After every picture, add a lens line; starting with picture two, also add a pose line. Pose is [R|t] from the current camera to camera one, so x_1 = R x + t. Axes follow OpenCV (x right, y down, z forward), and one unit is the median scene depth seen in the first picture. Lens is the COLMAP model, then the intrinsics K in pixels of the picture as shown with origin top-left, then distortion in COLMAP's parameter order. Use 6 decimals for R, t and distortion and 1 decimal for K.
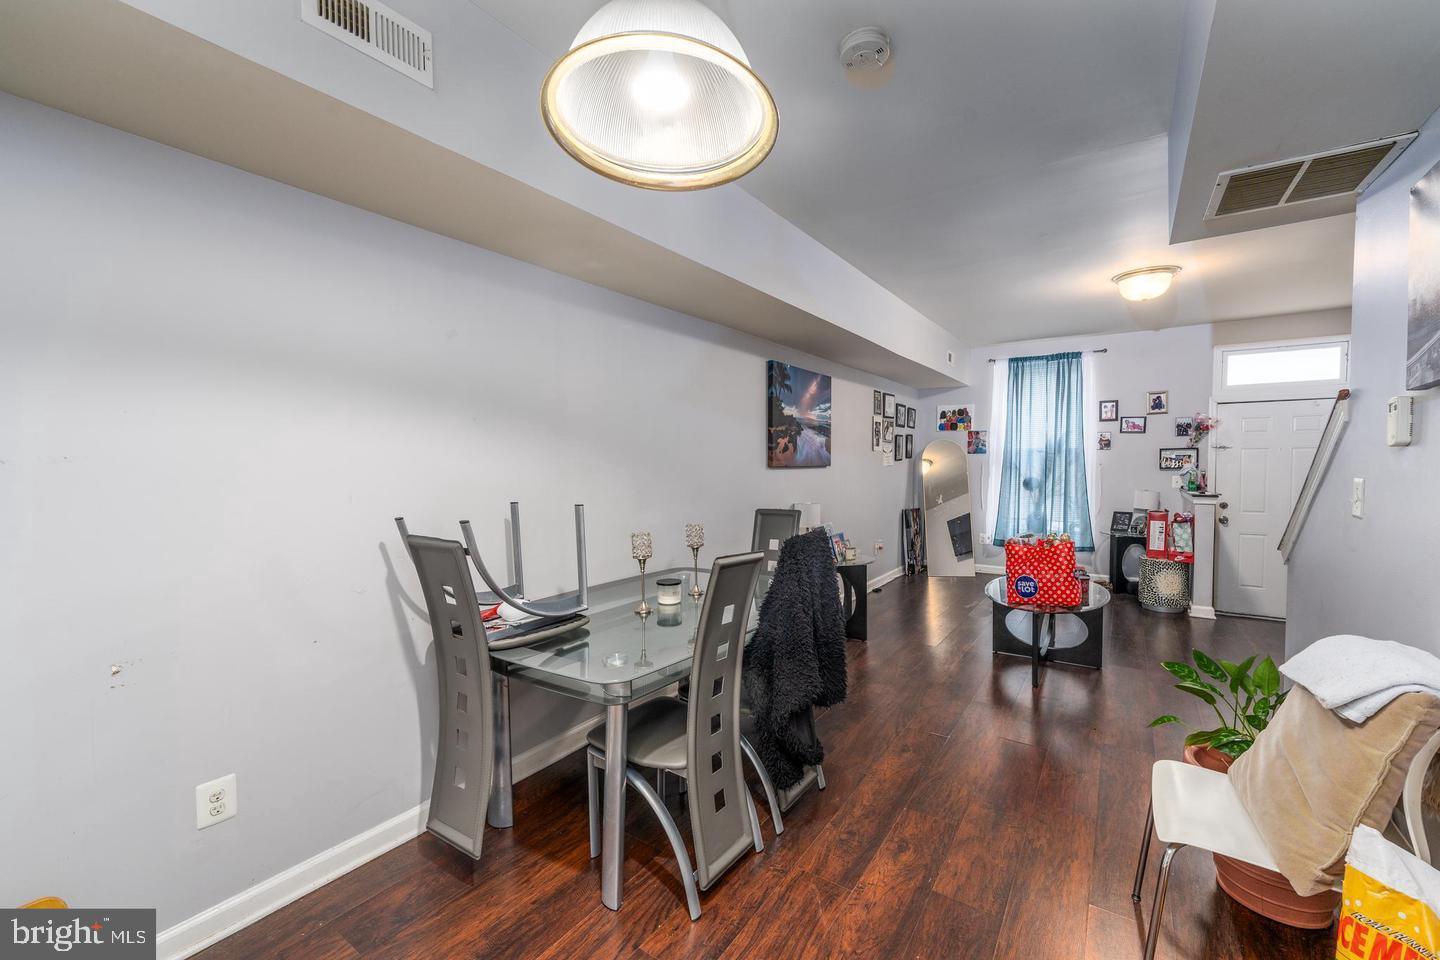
lens RADIAL K [[585.2, 0, 723.2], [0, 585.2, 483.0], [0, 0, 1]] dist [-0.000719, -0.002463]
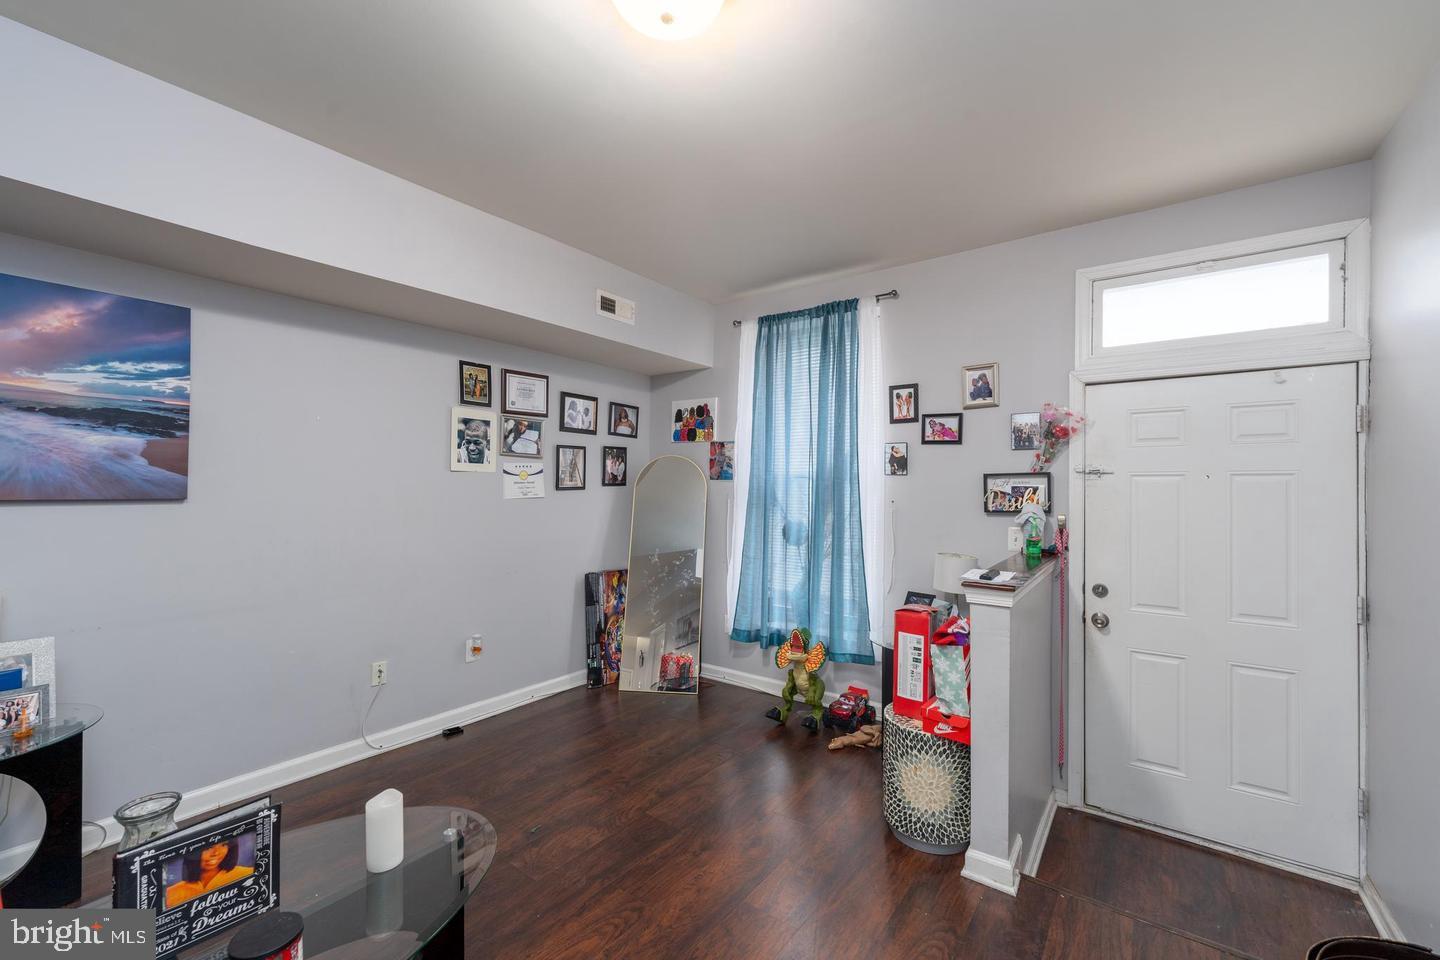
lens RADIAL K [[584.3, 0, 735.1], [0, 584.3, 480.3], [0, 0, 1]] dist [0.009166, -0.000124]
pose [[0.999471, 0.012924, -0.029837, 0.528945], [-0.014357, 0.998728, -0.048331, -0.024257], [0.029175, 0.048734, 0.998386, 0.463733]]
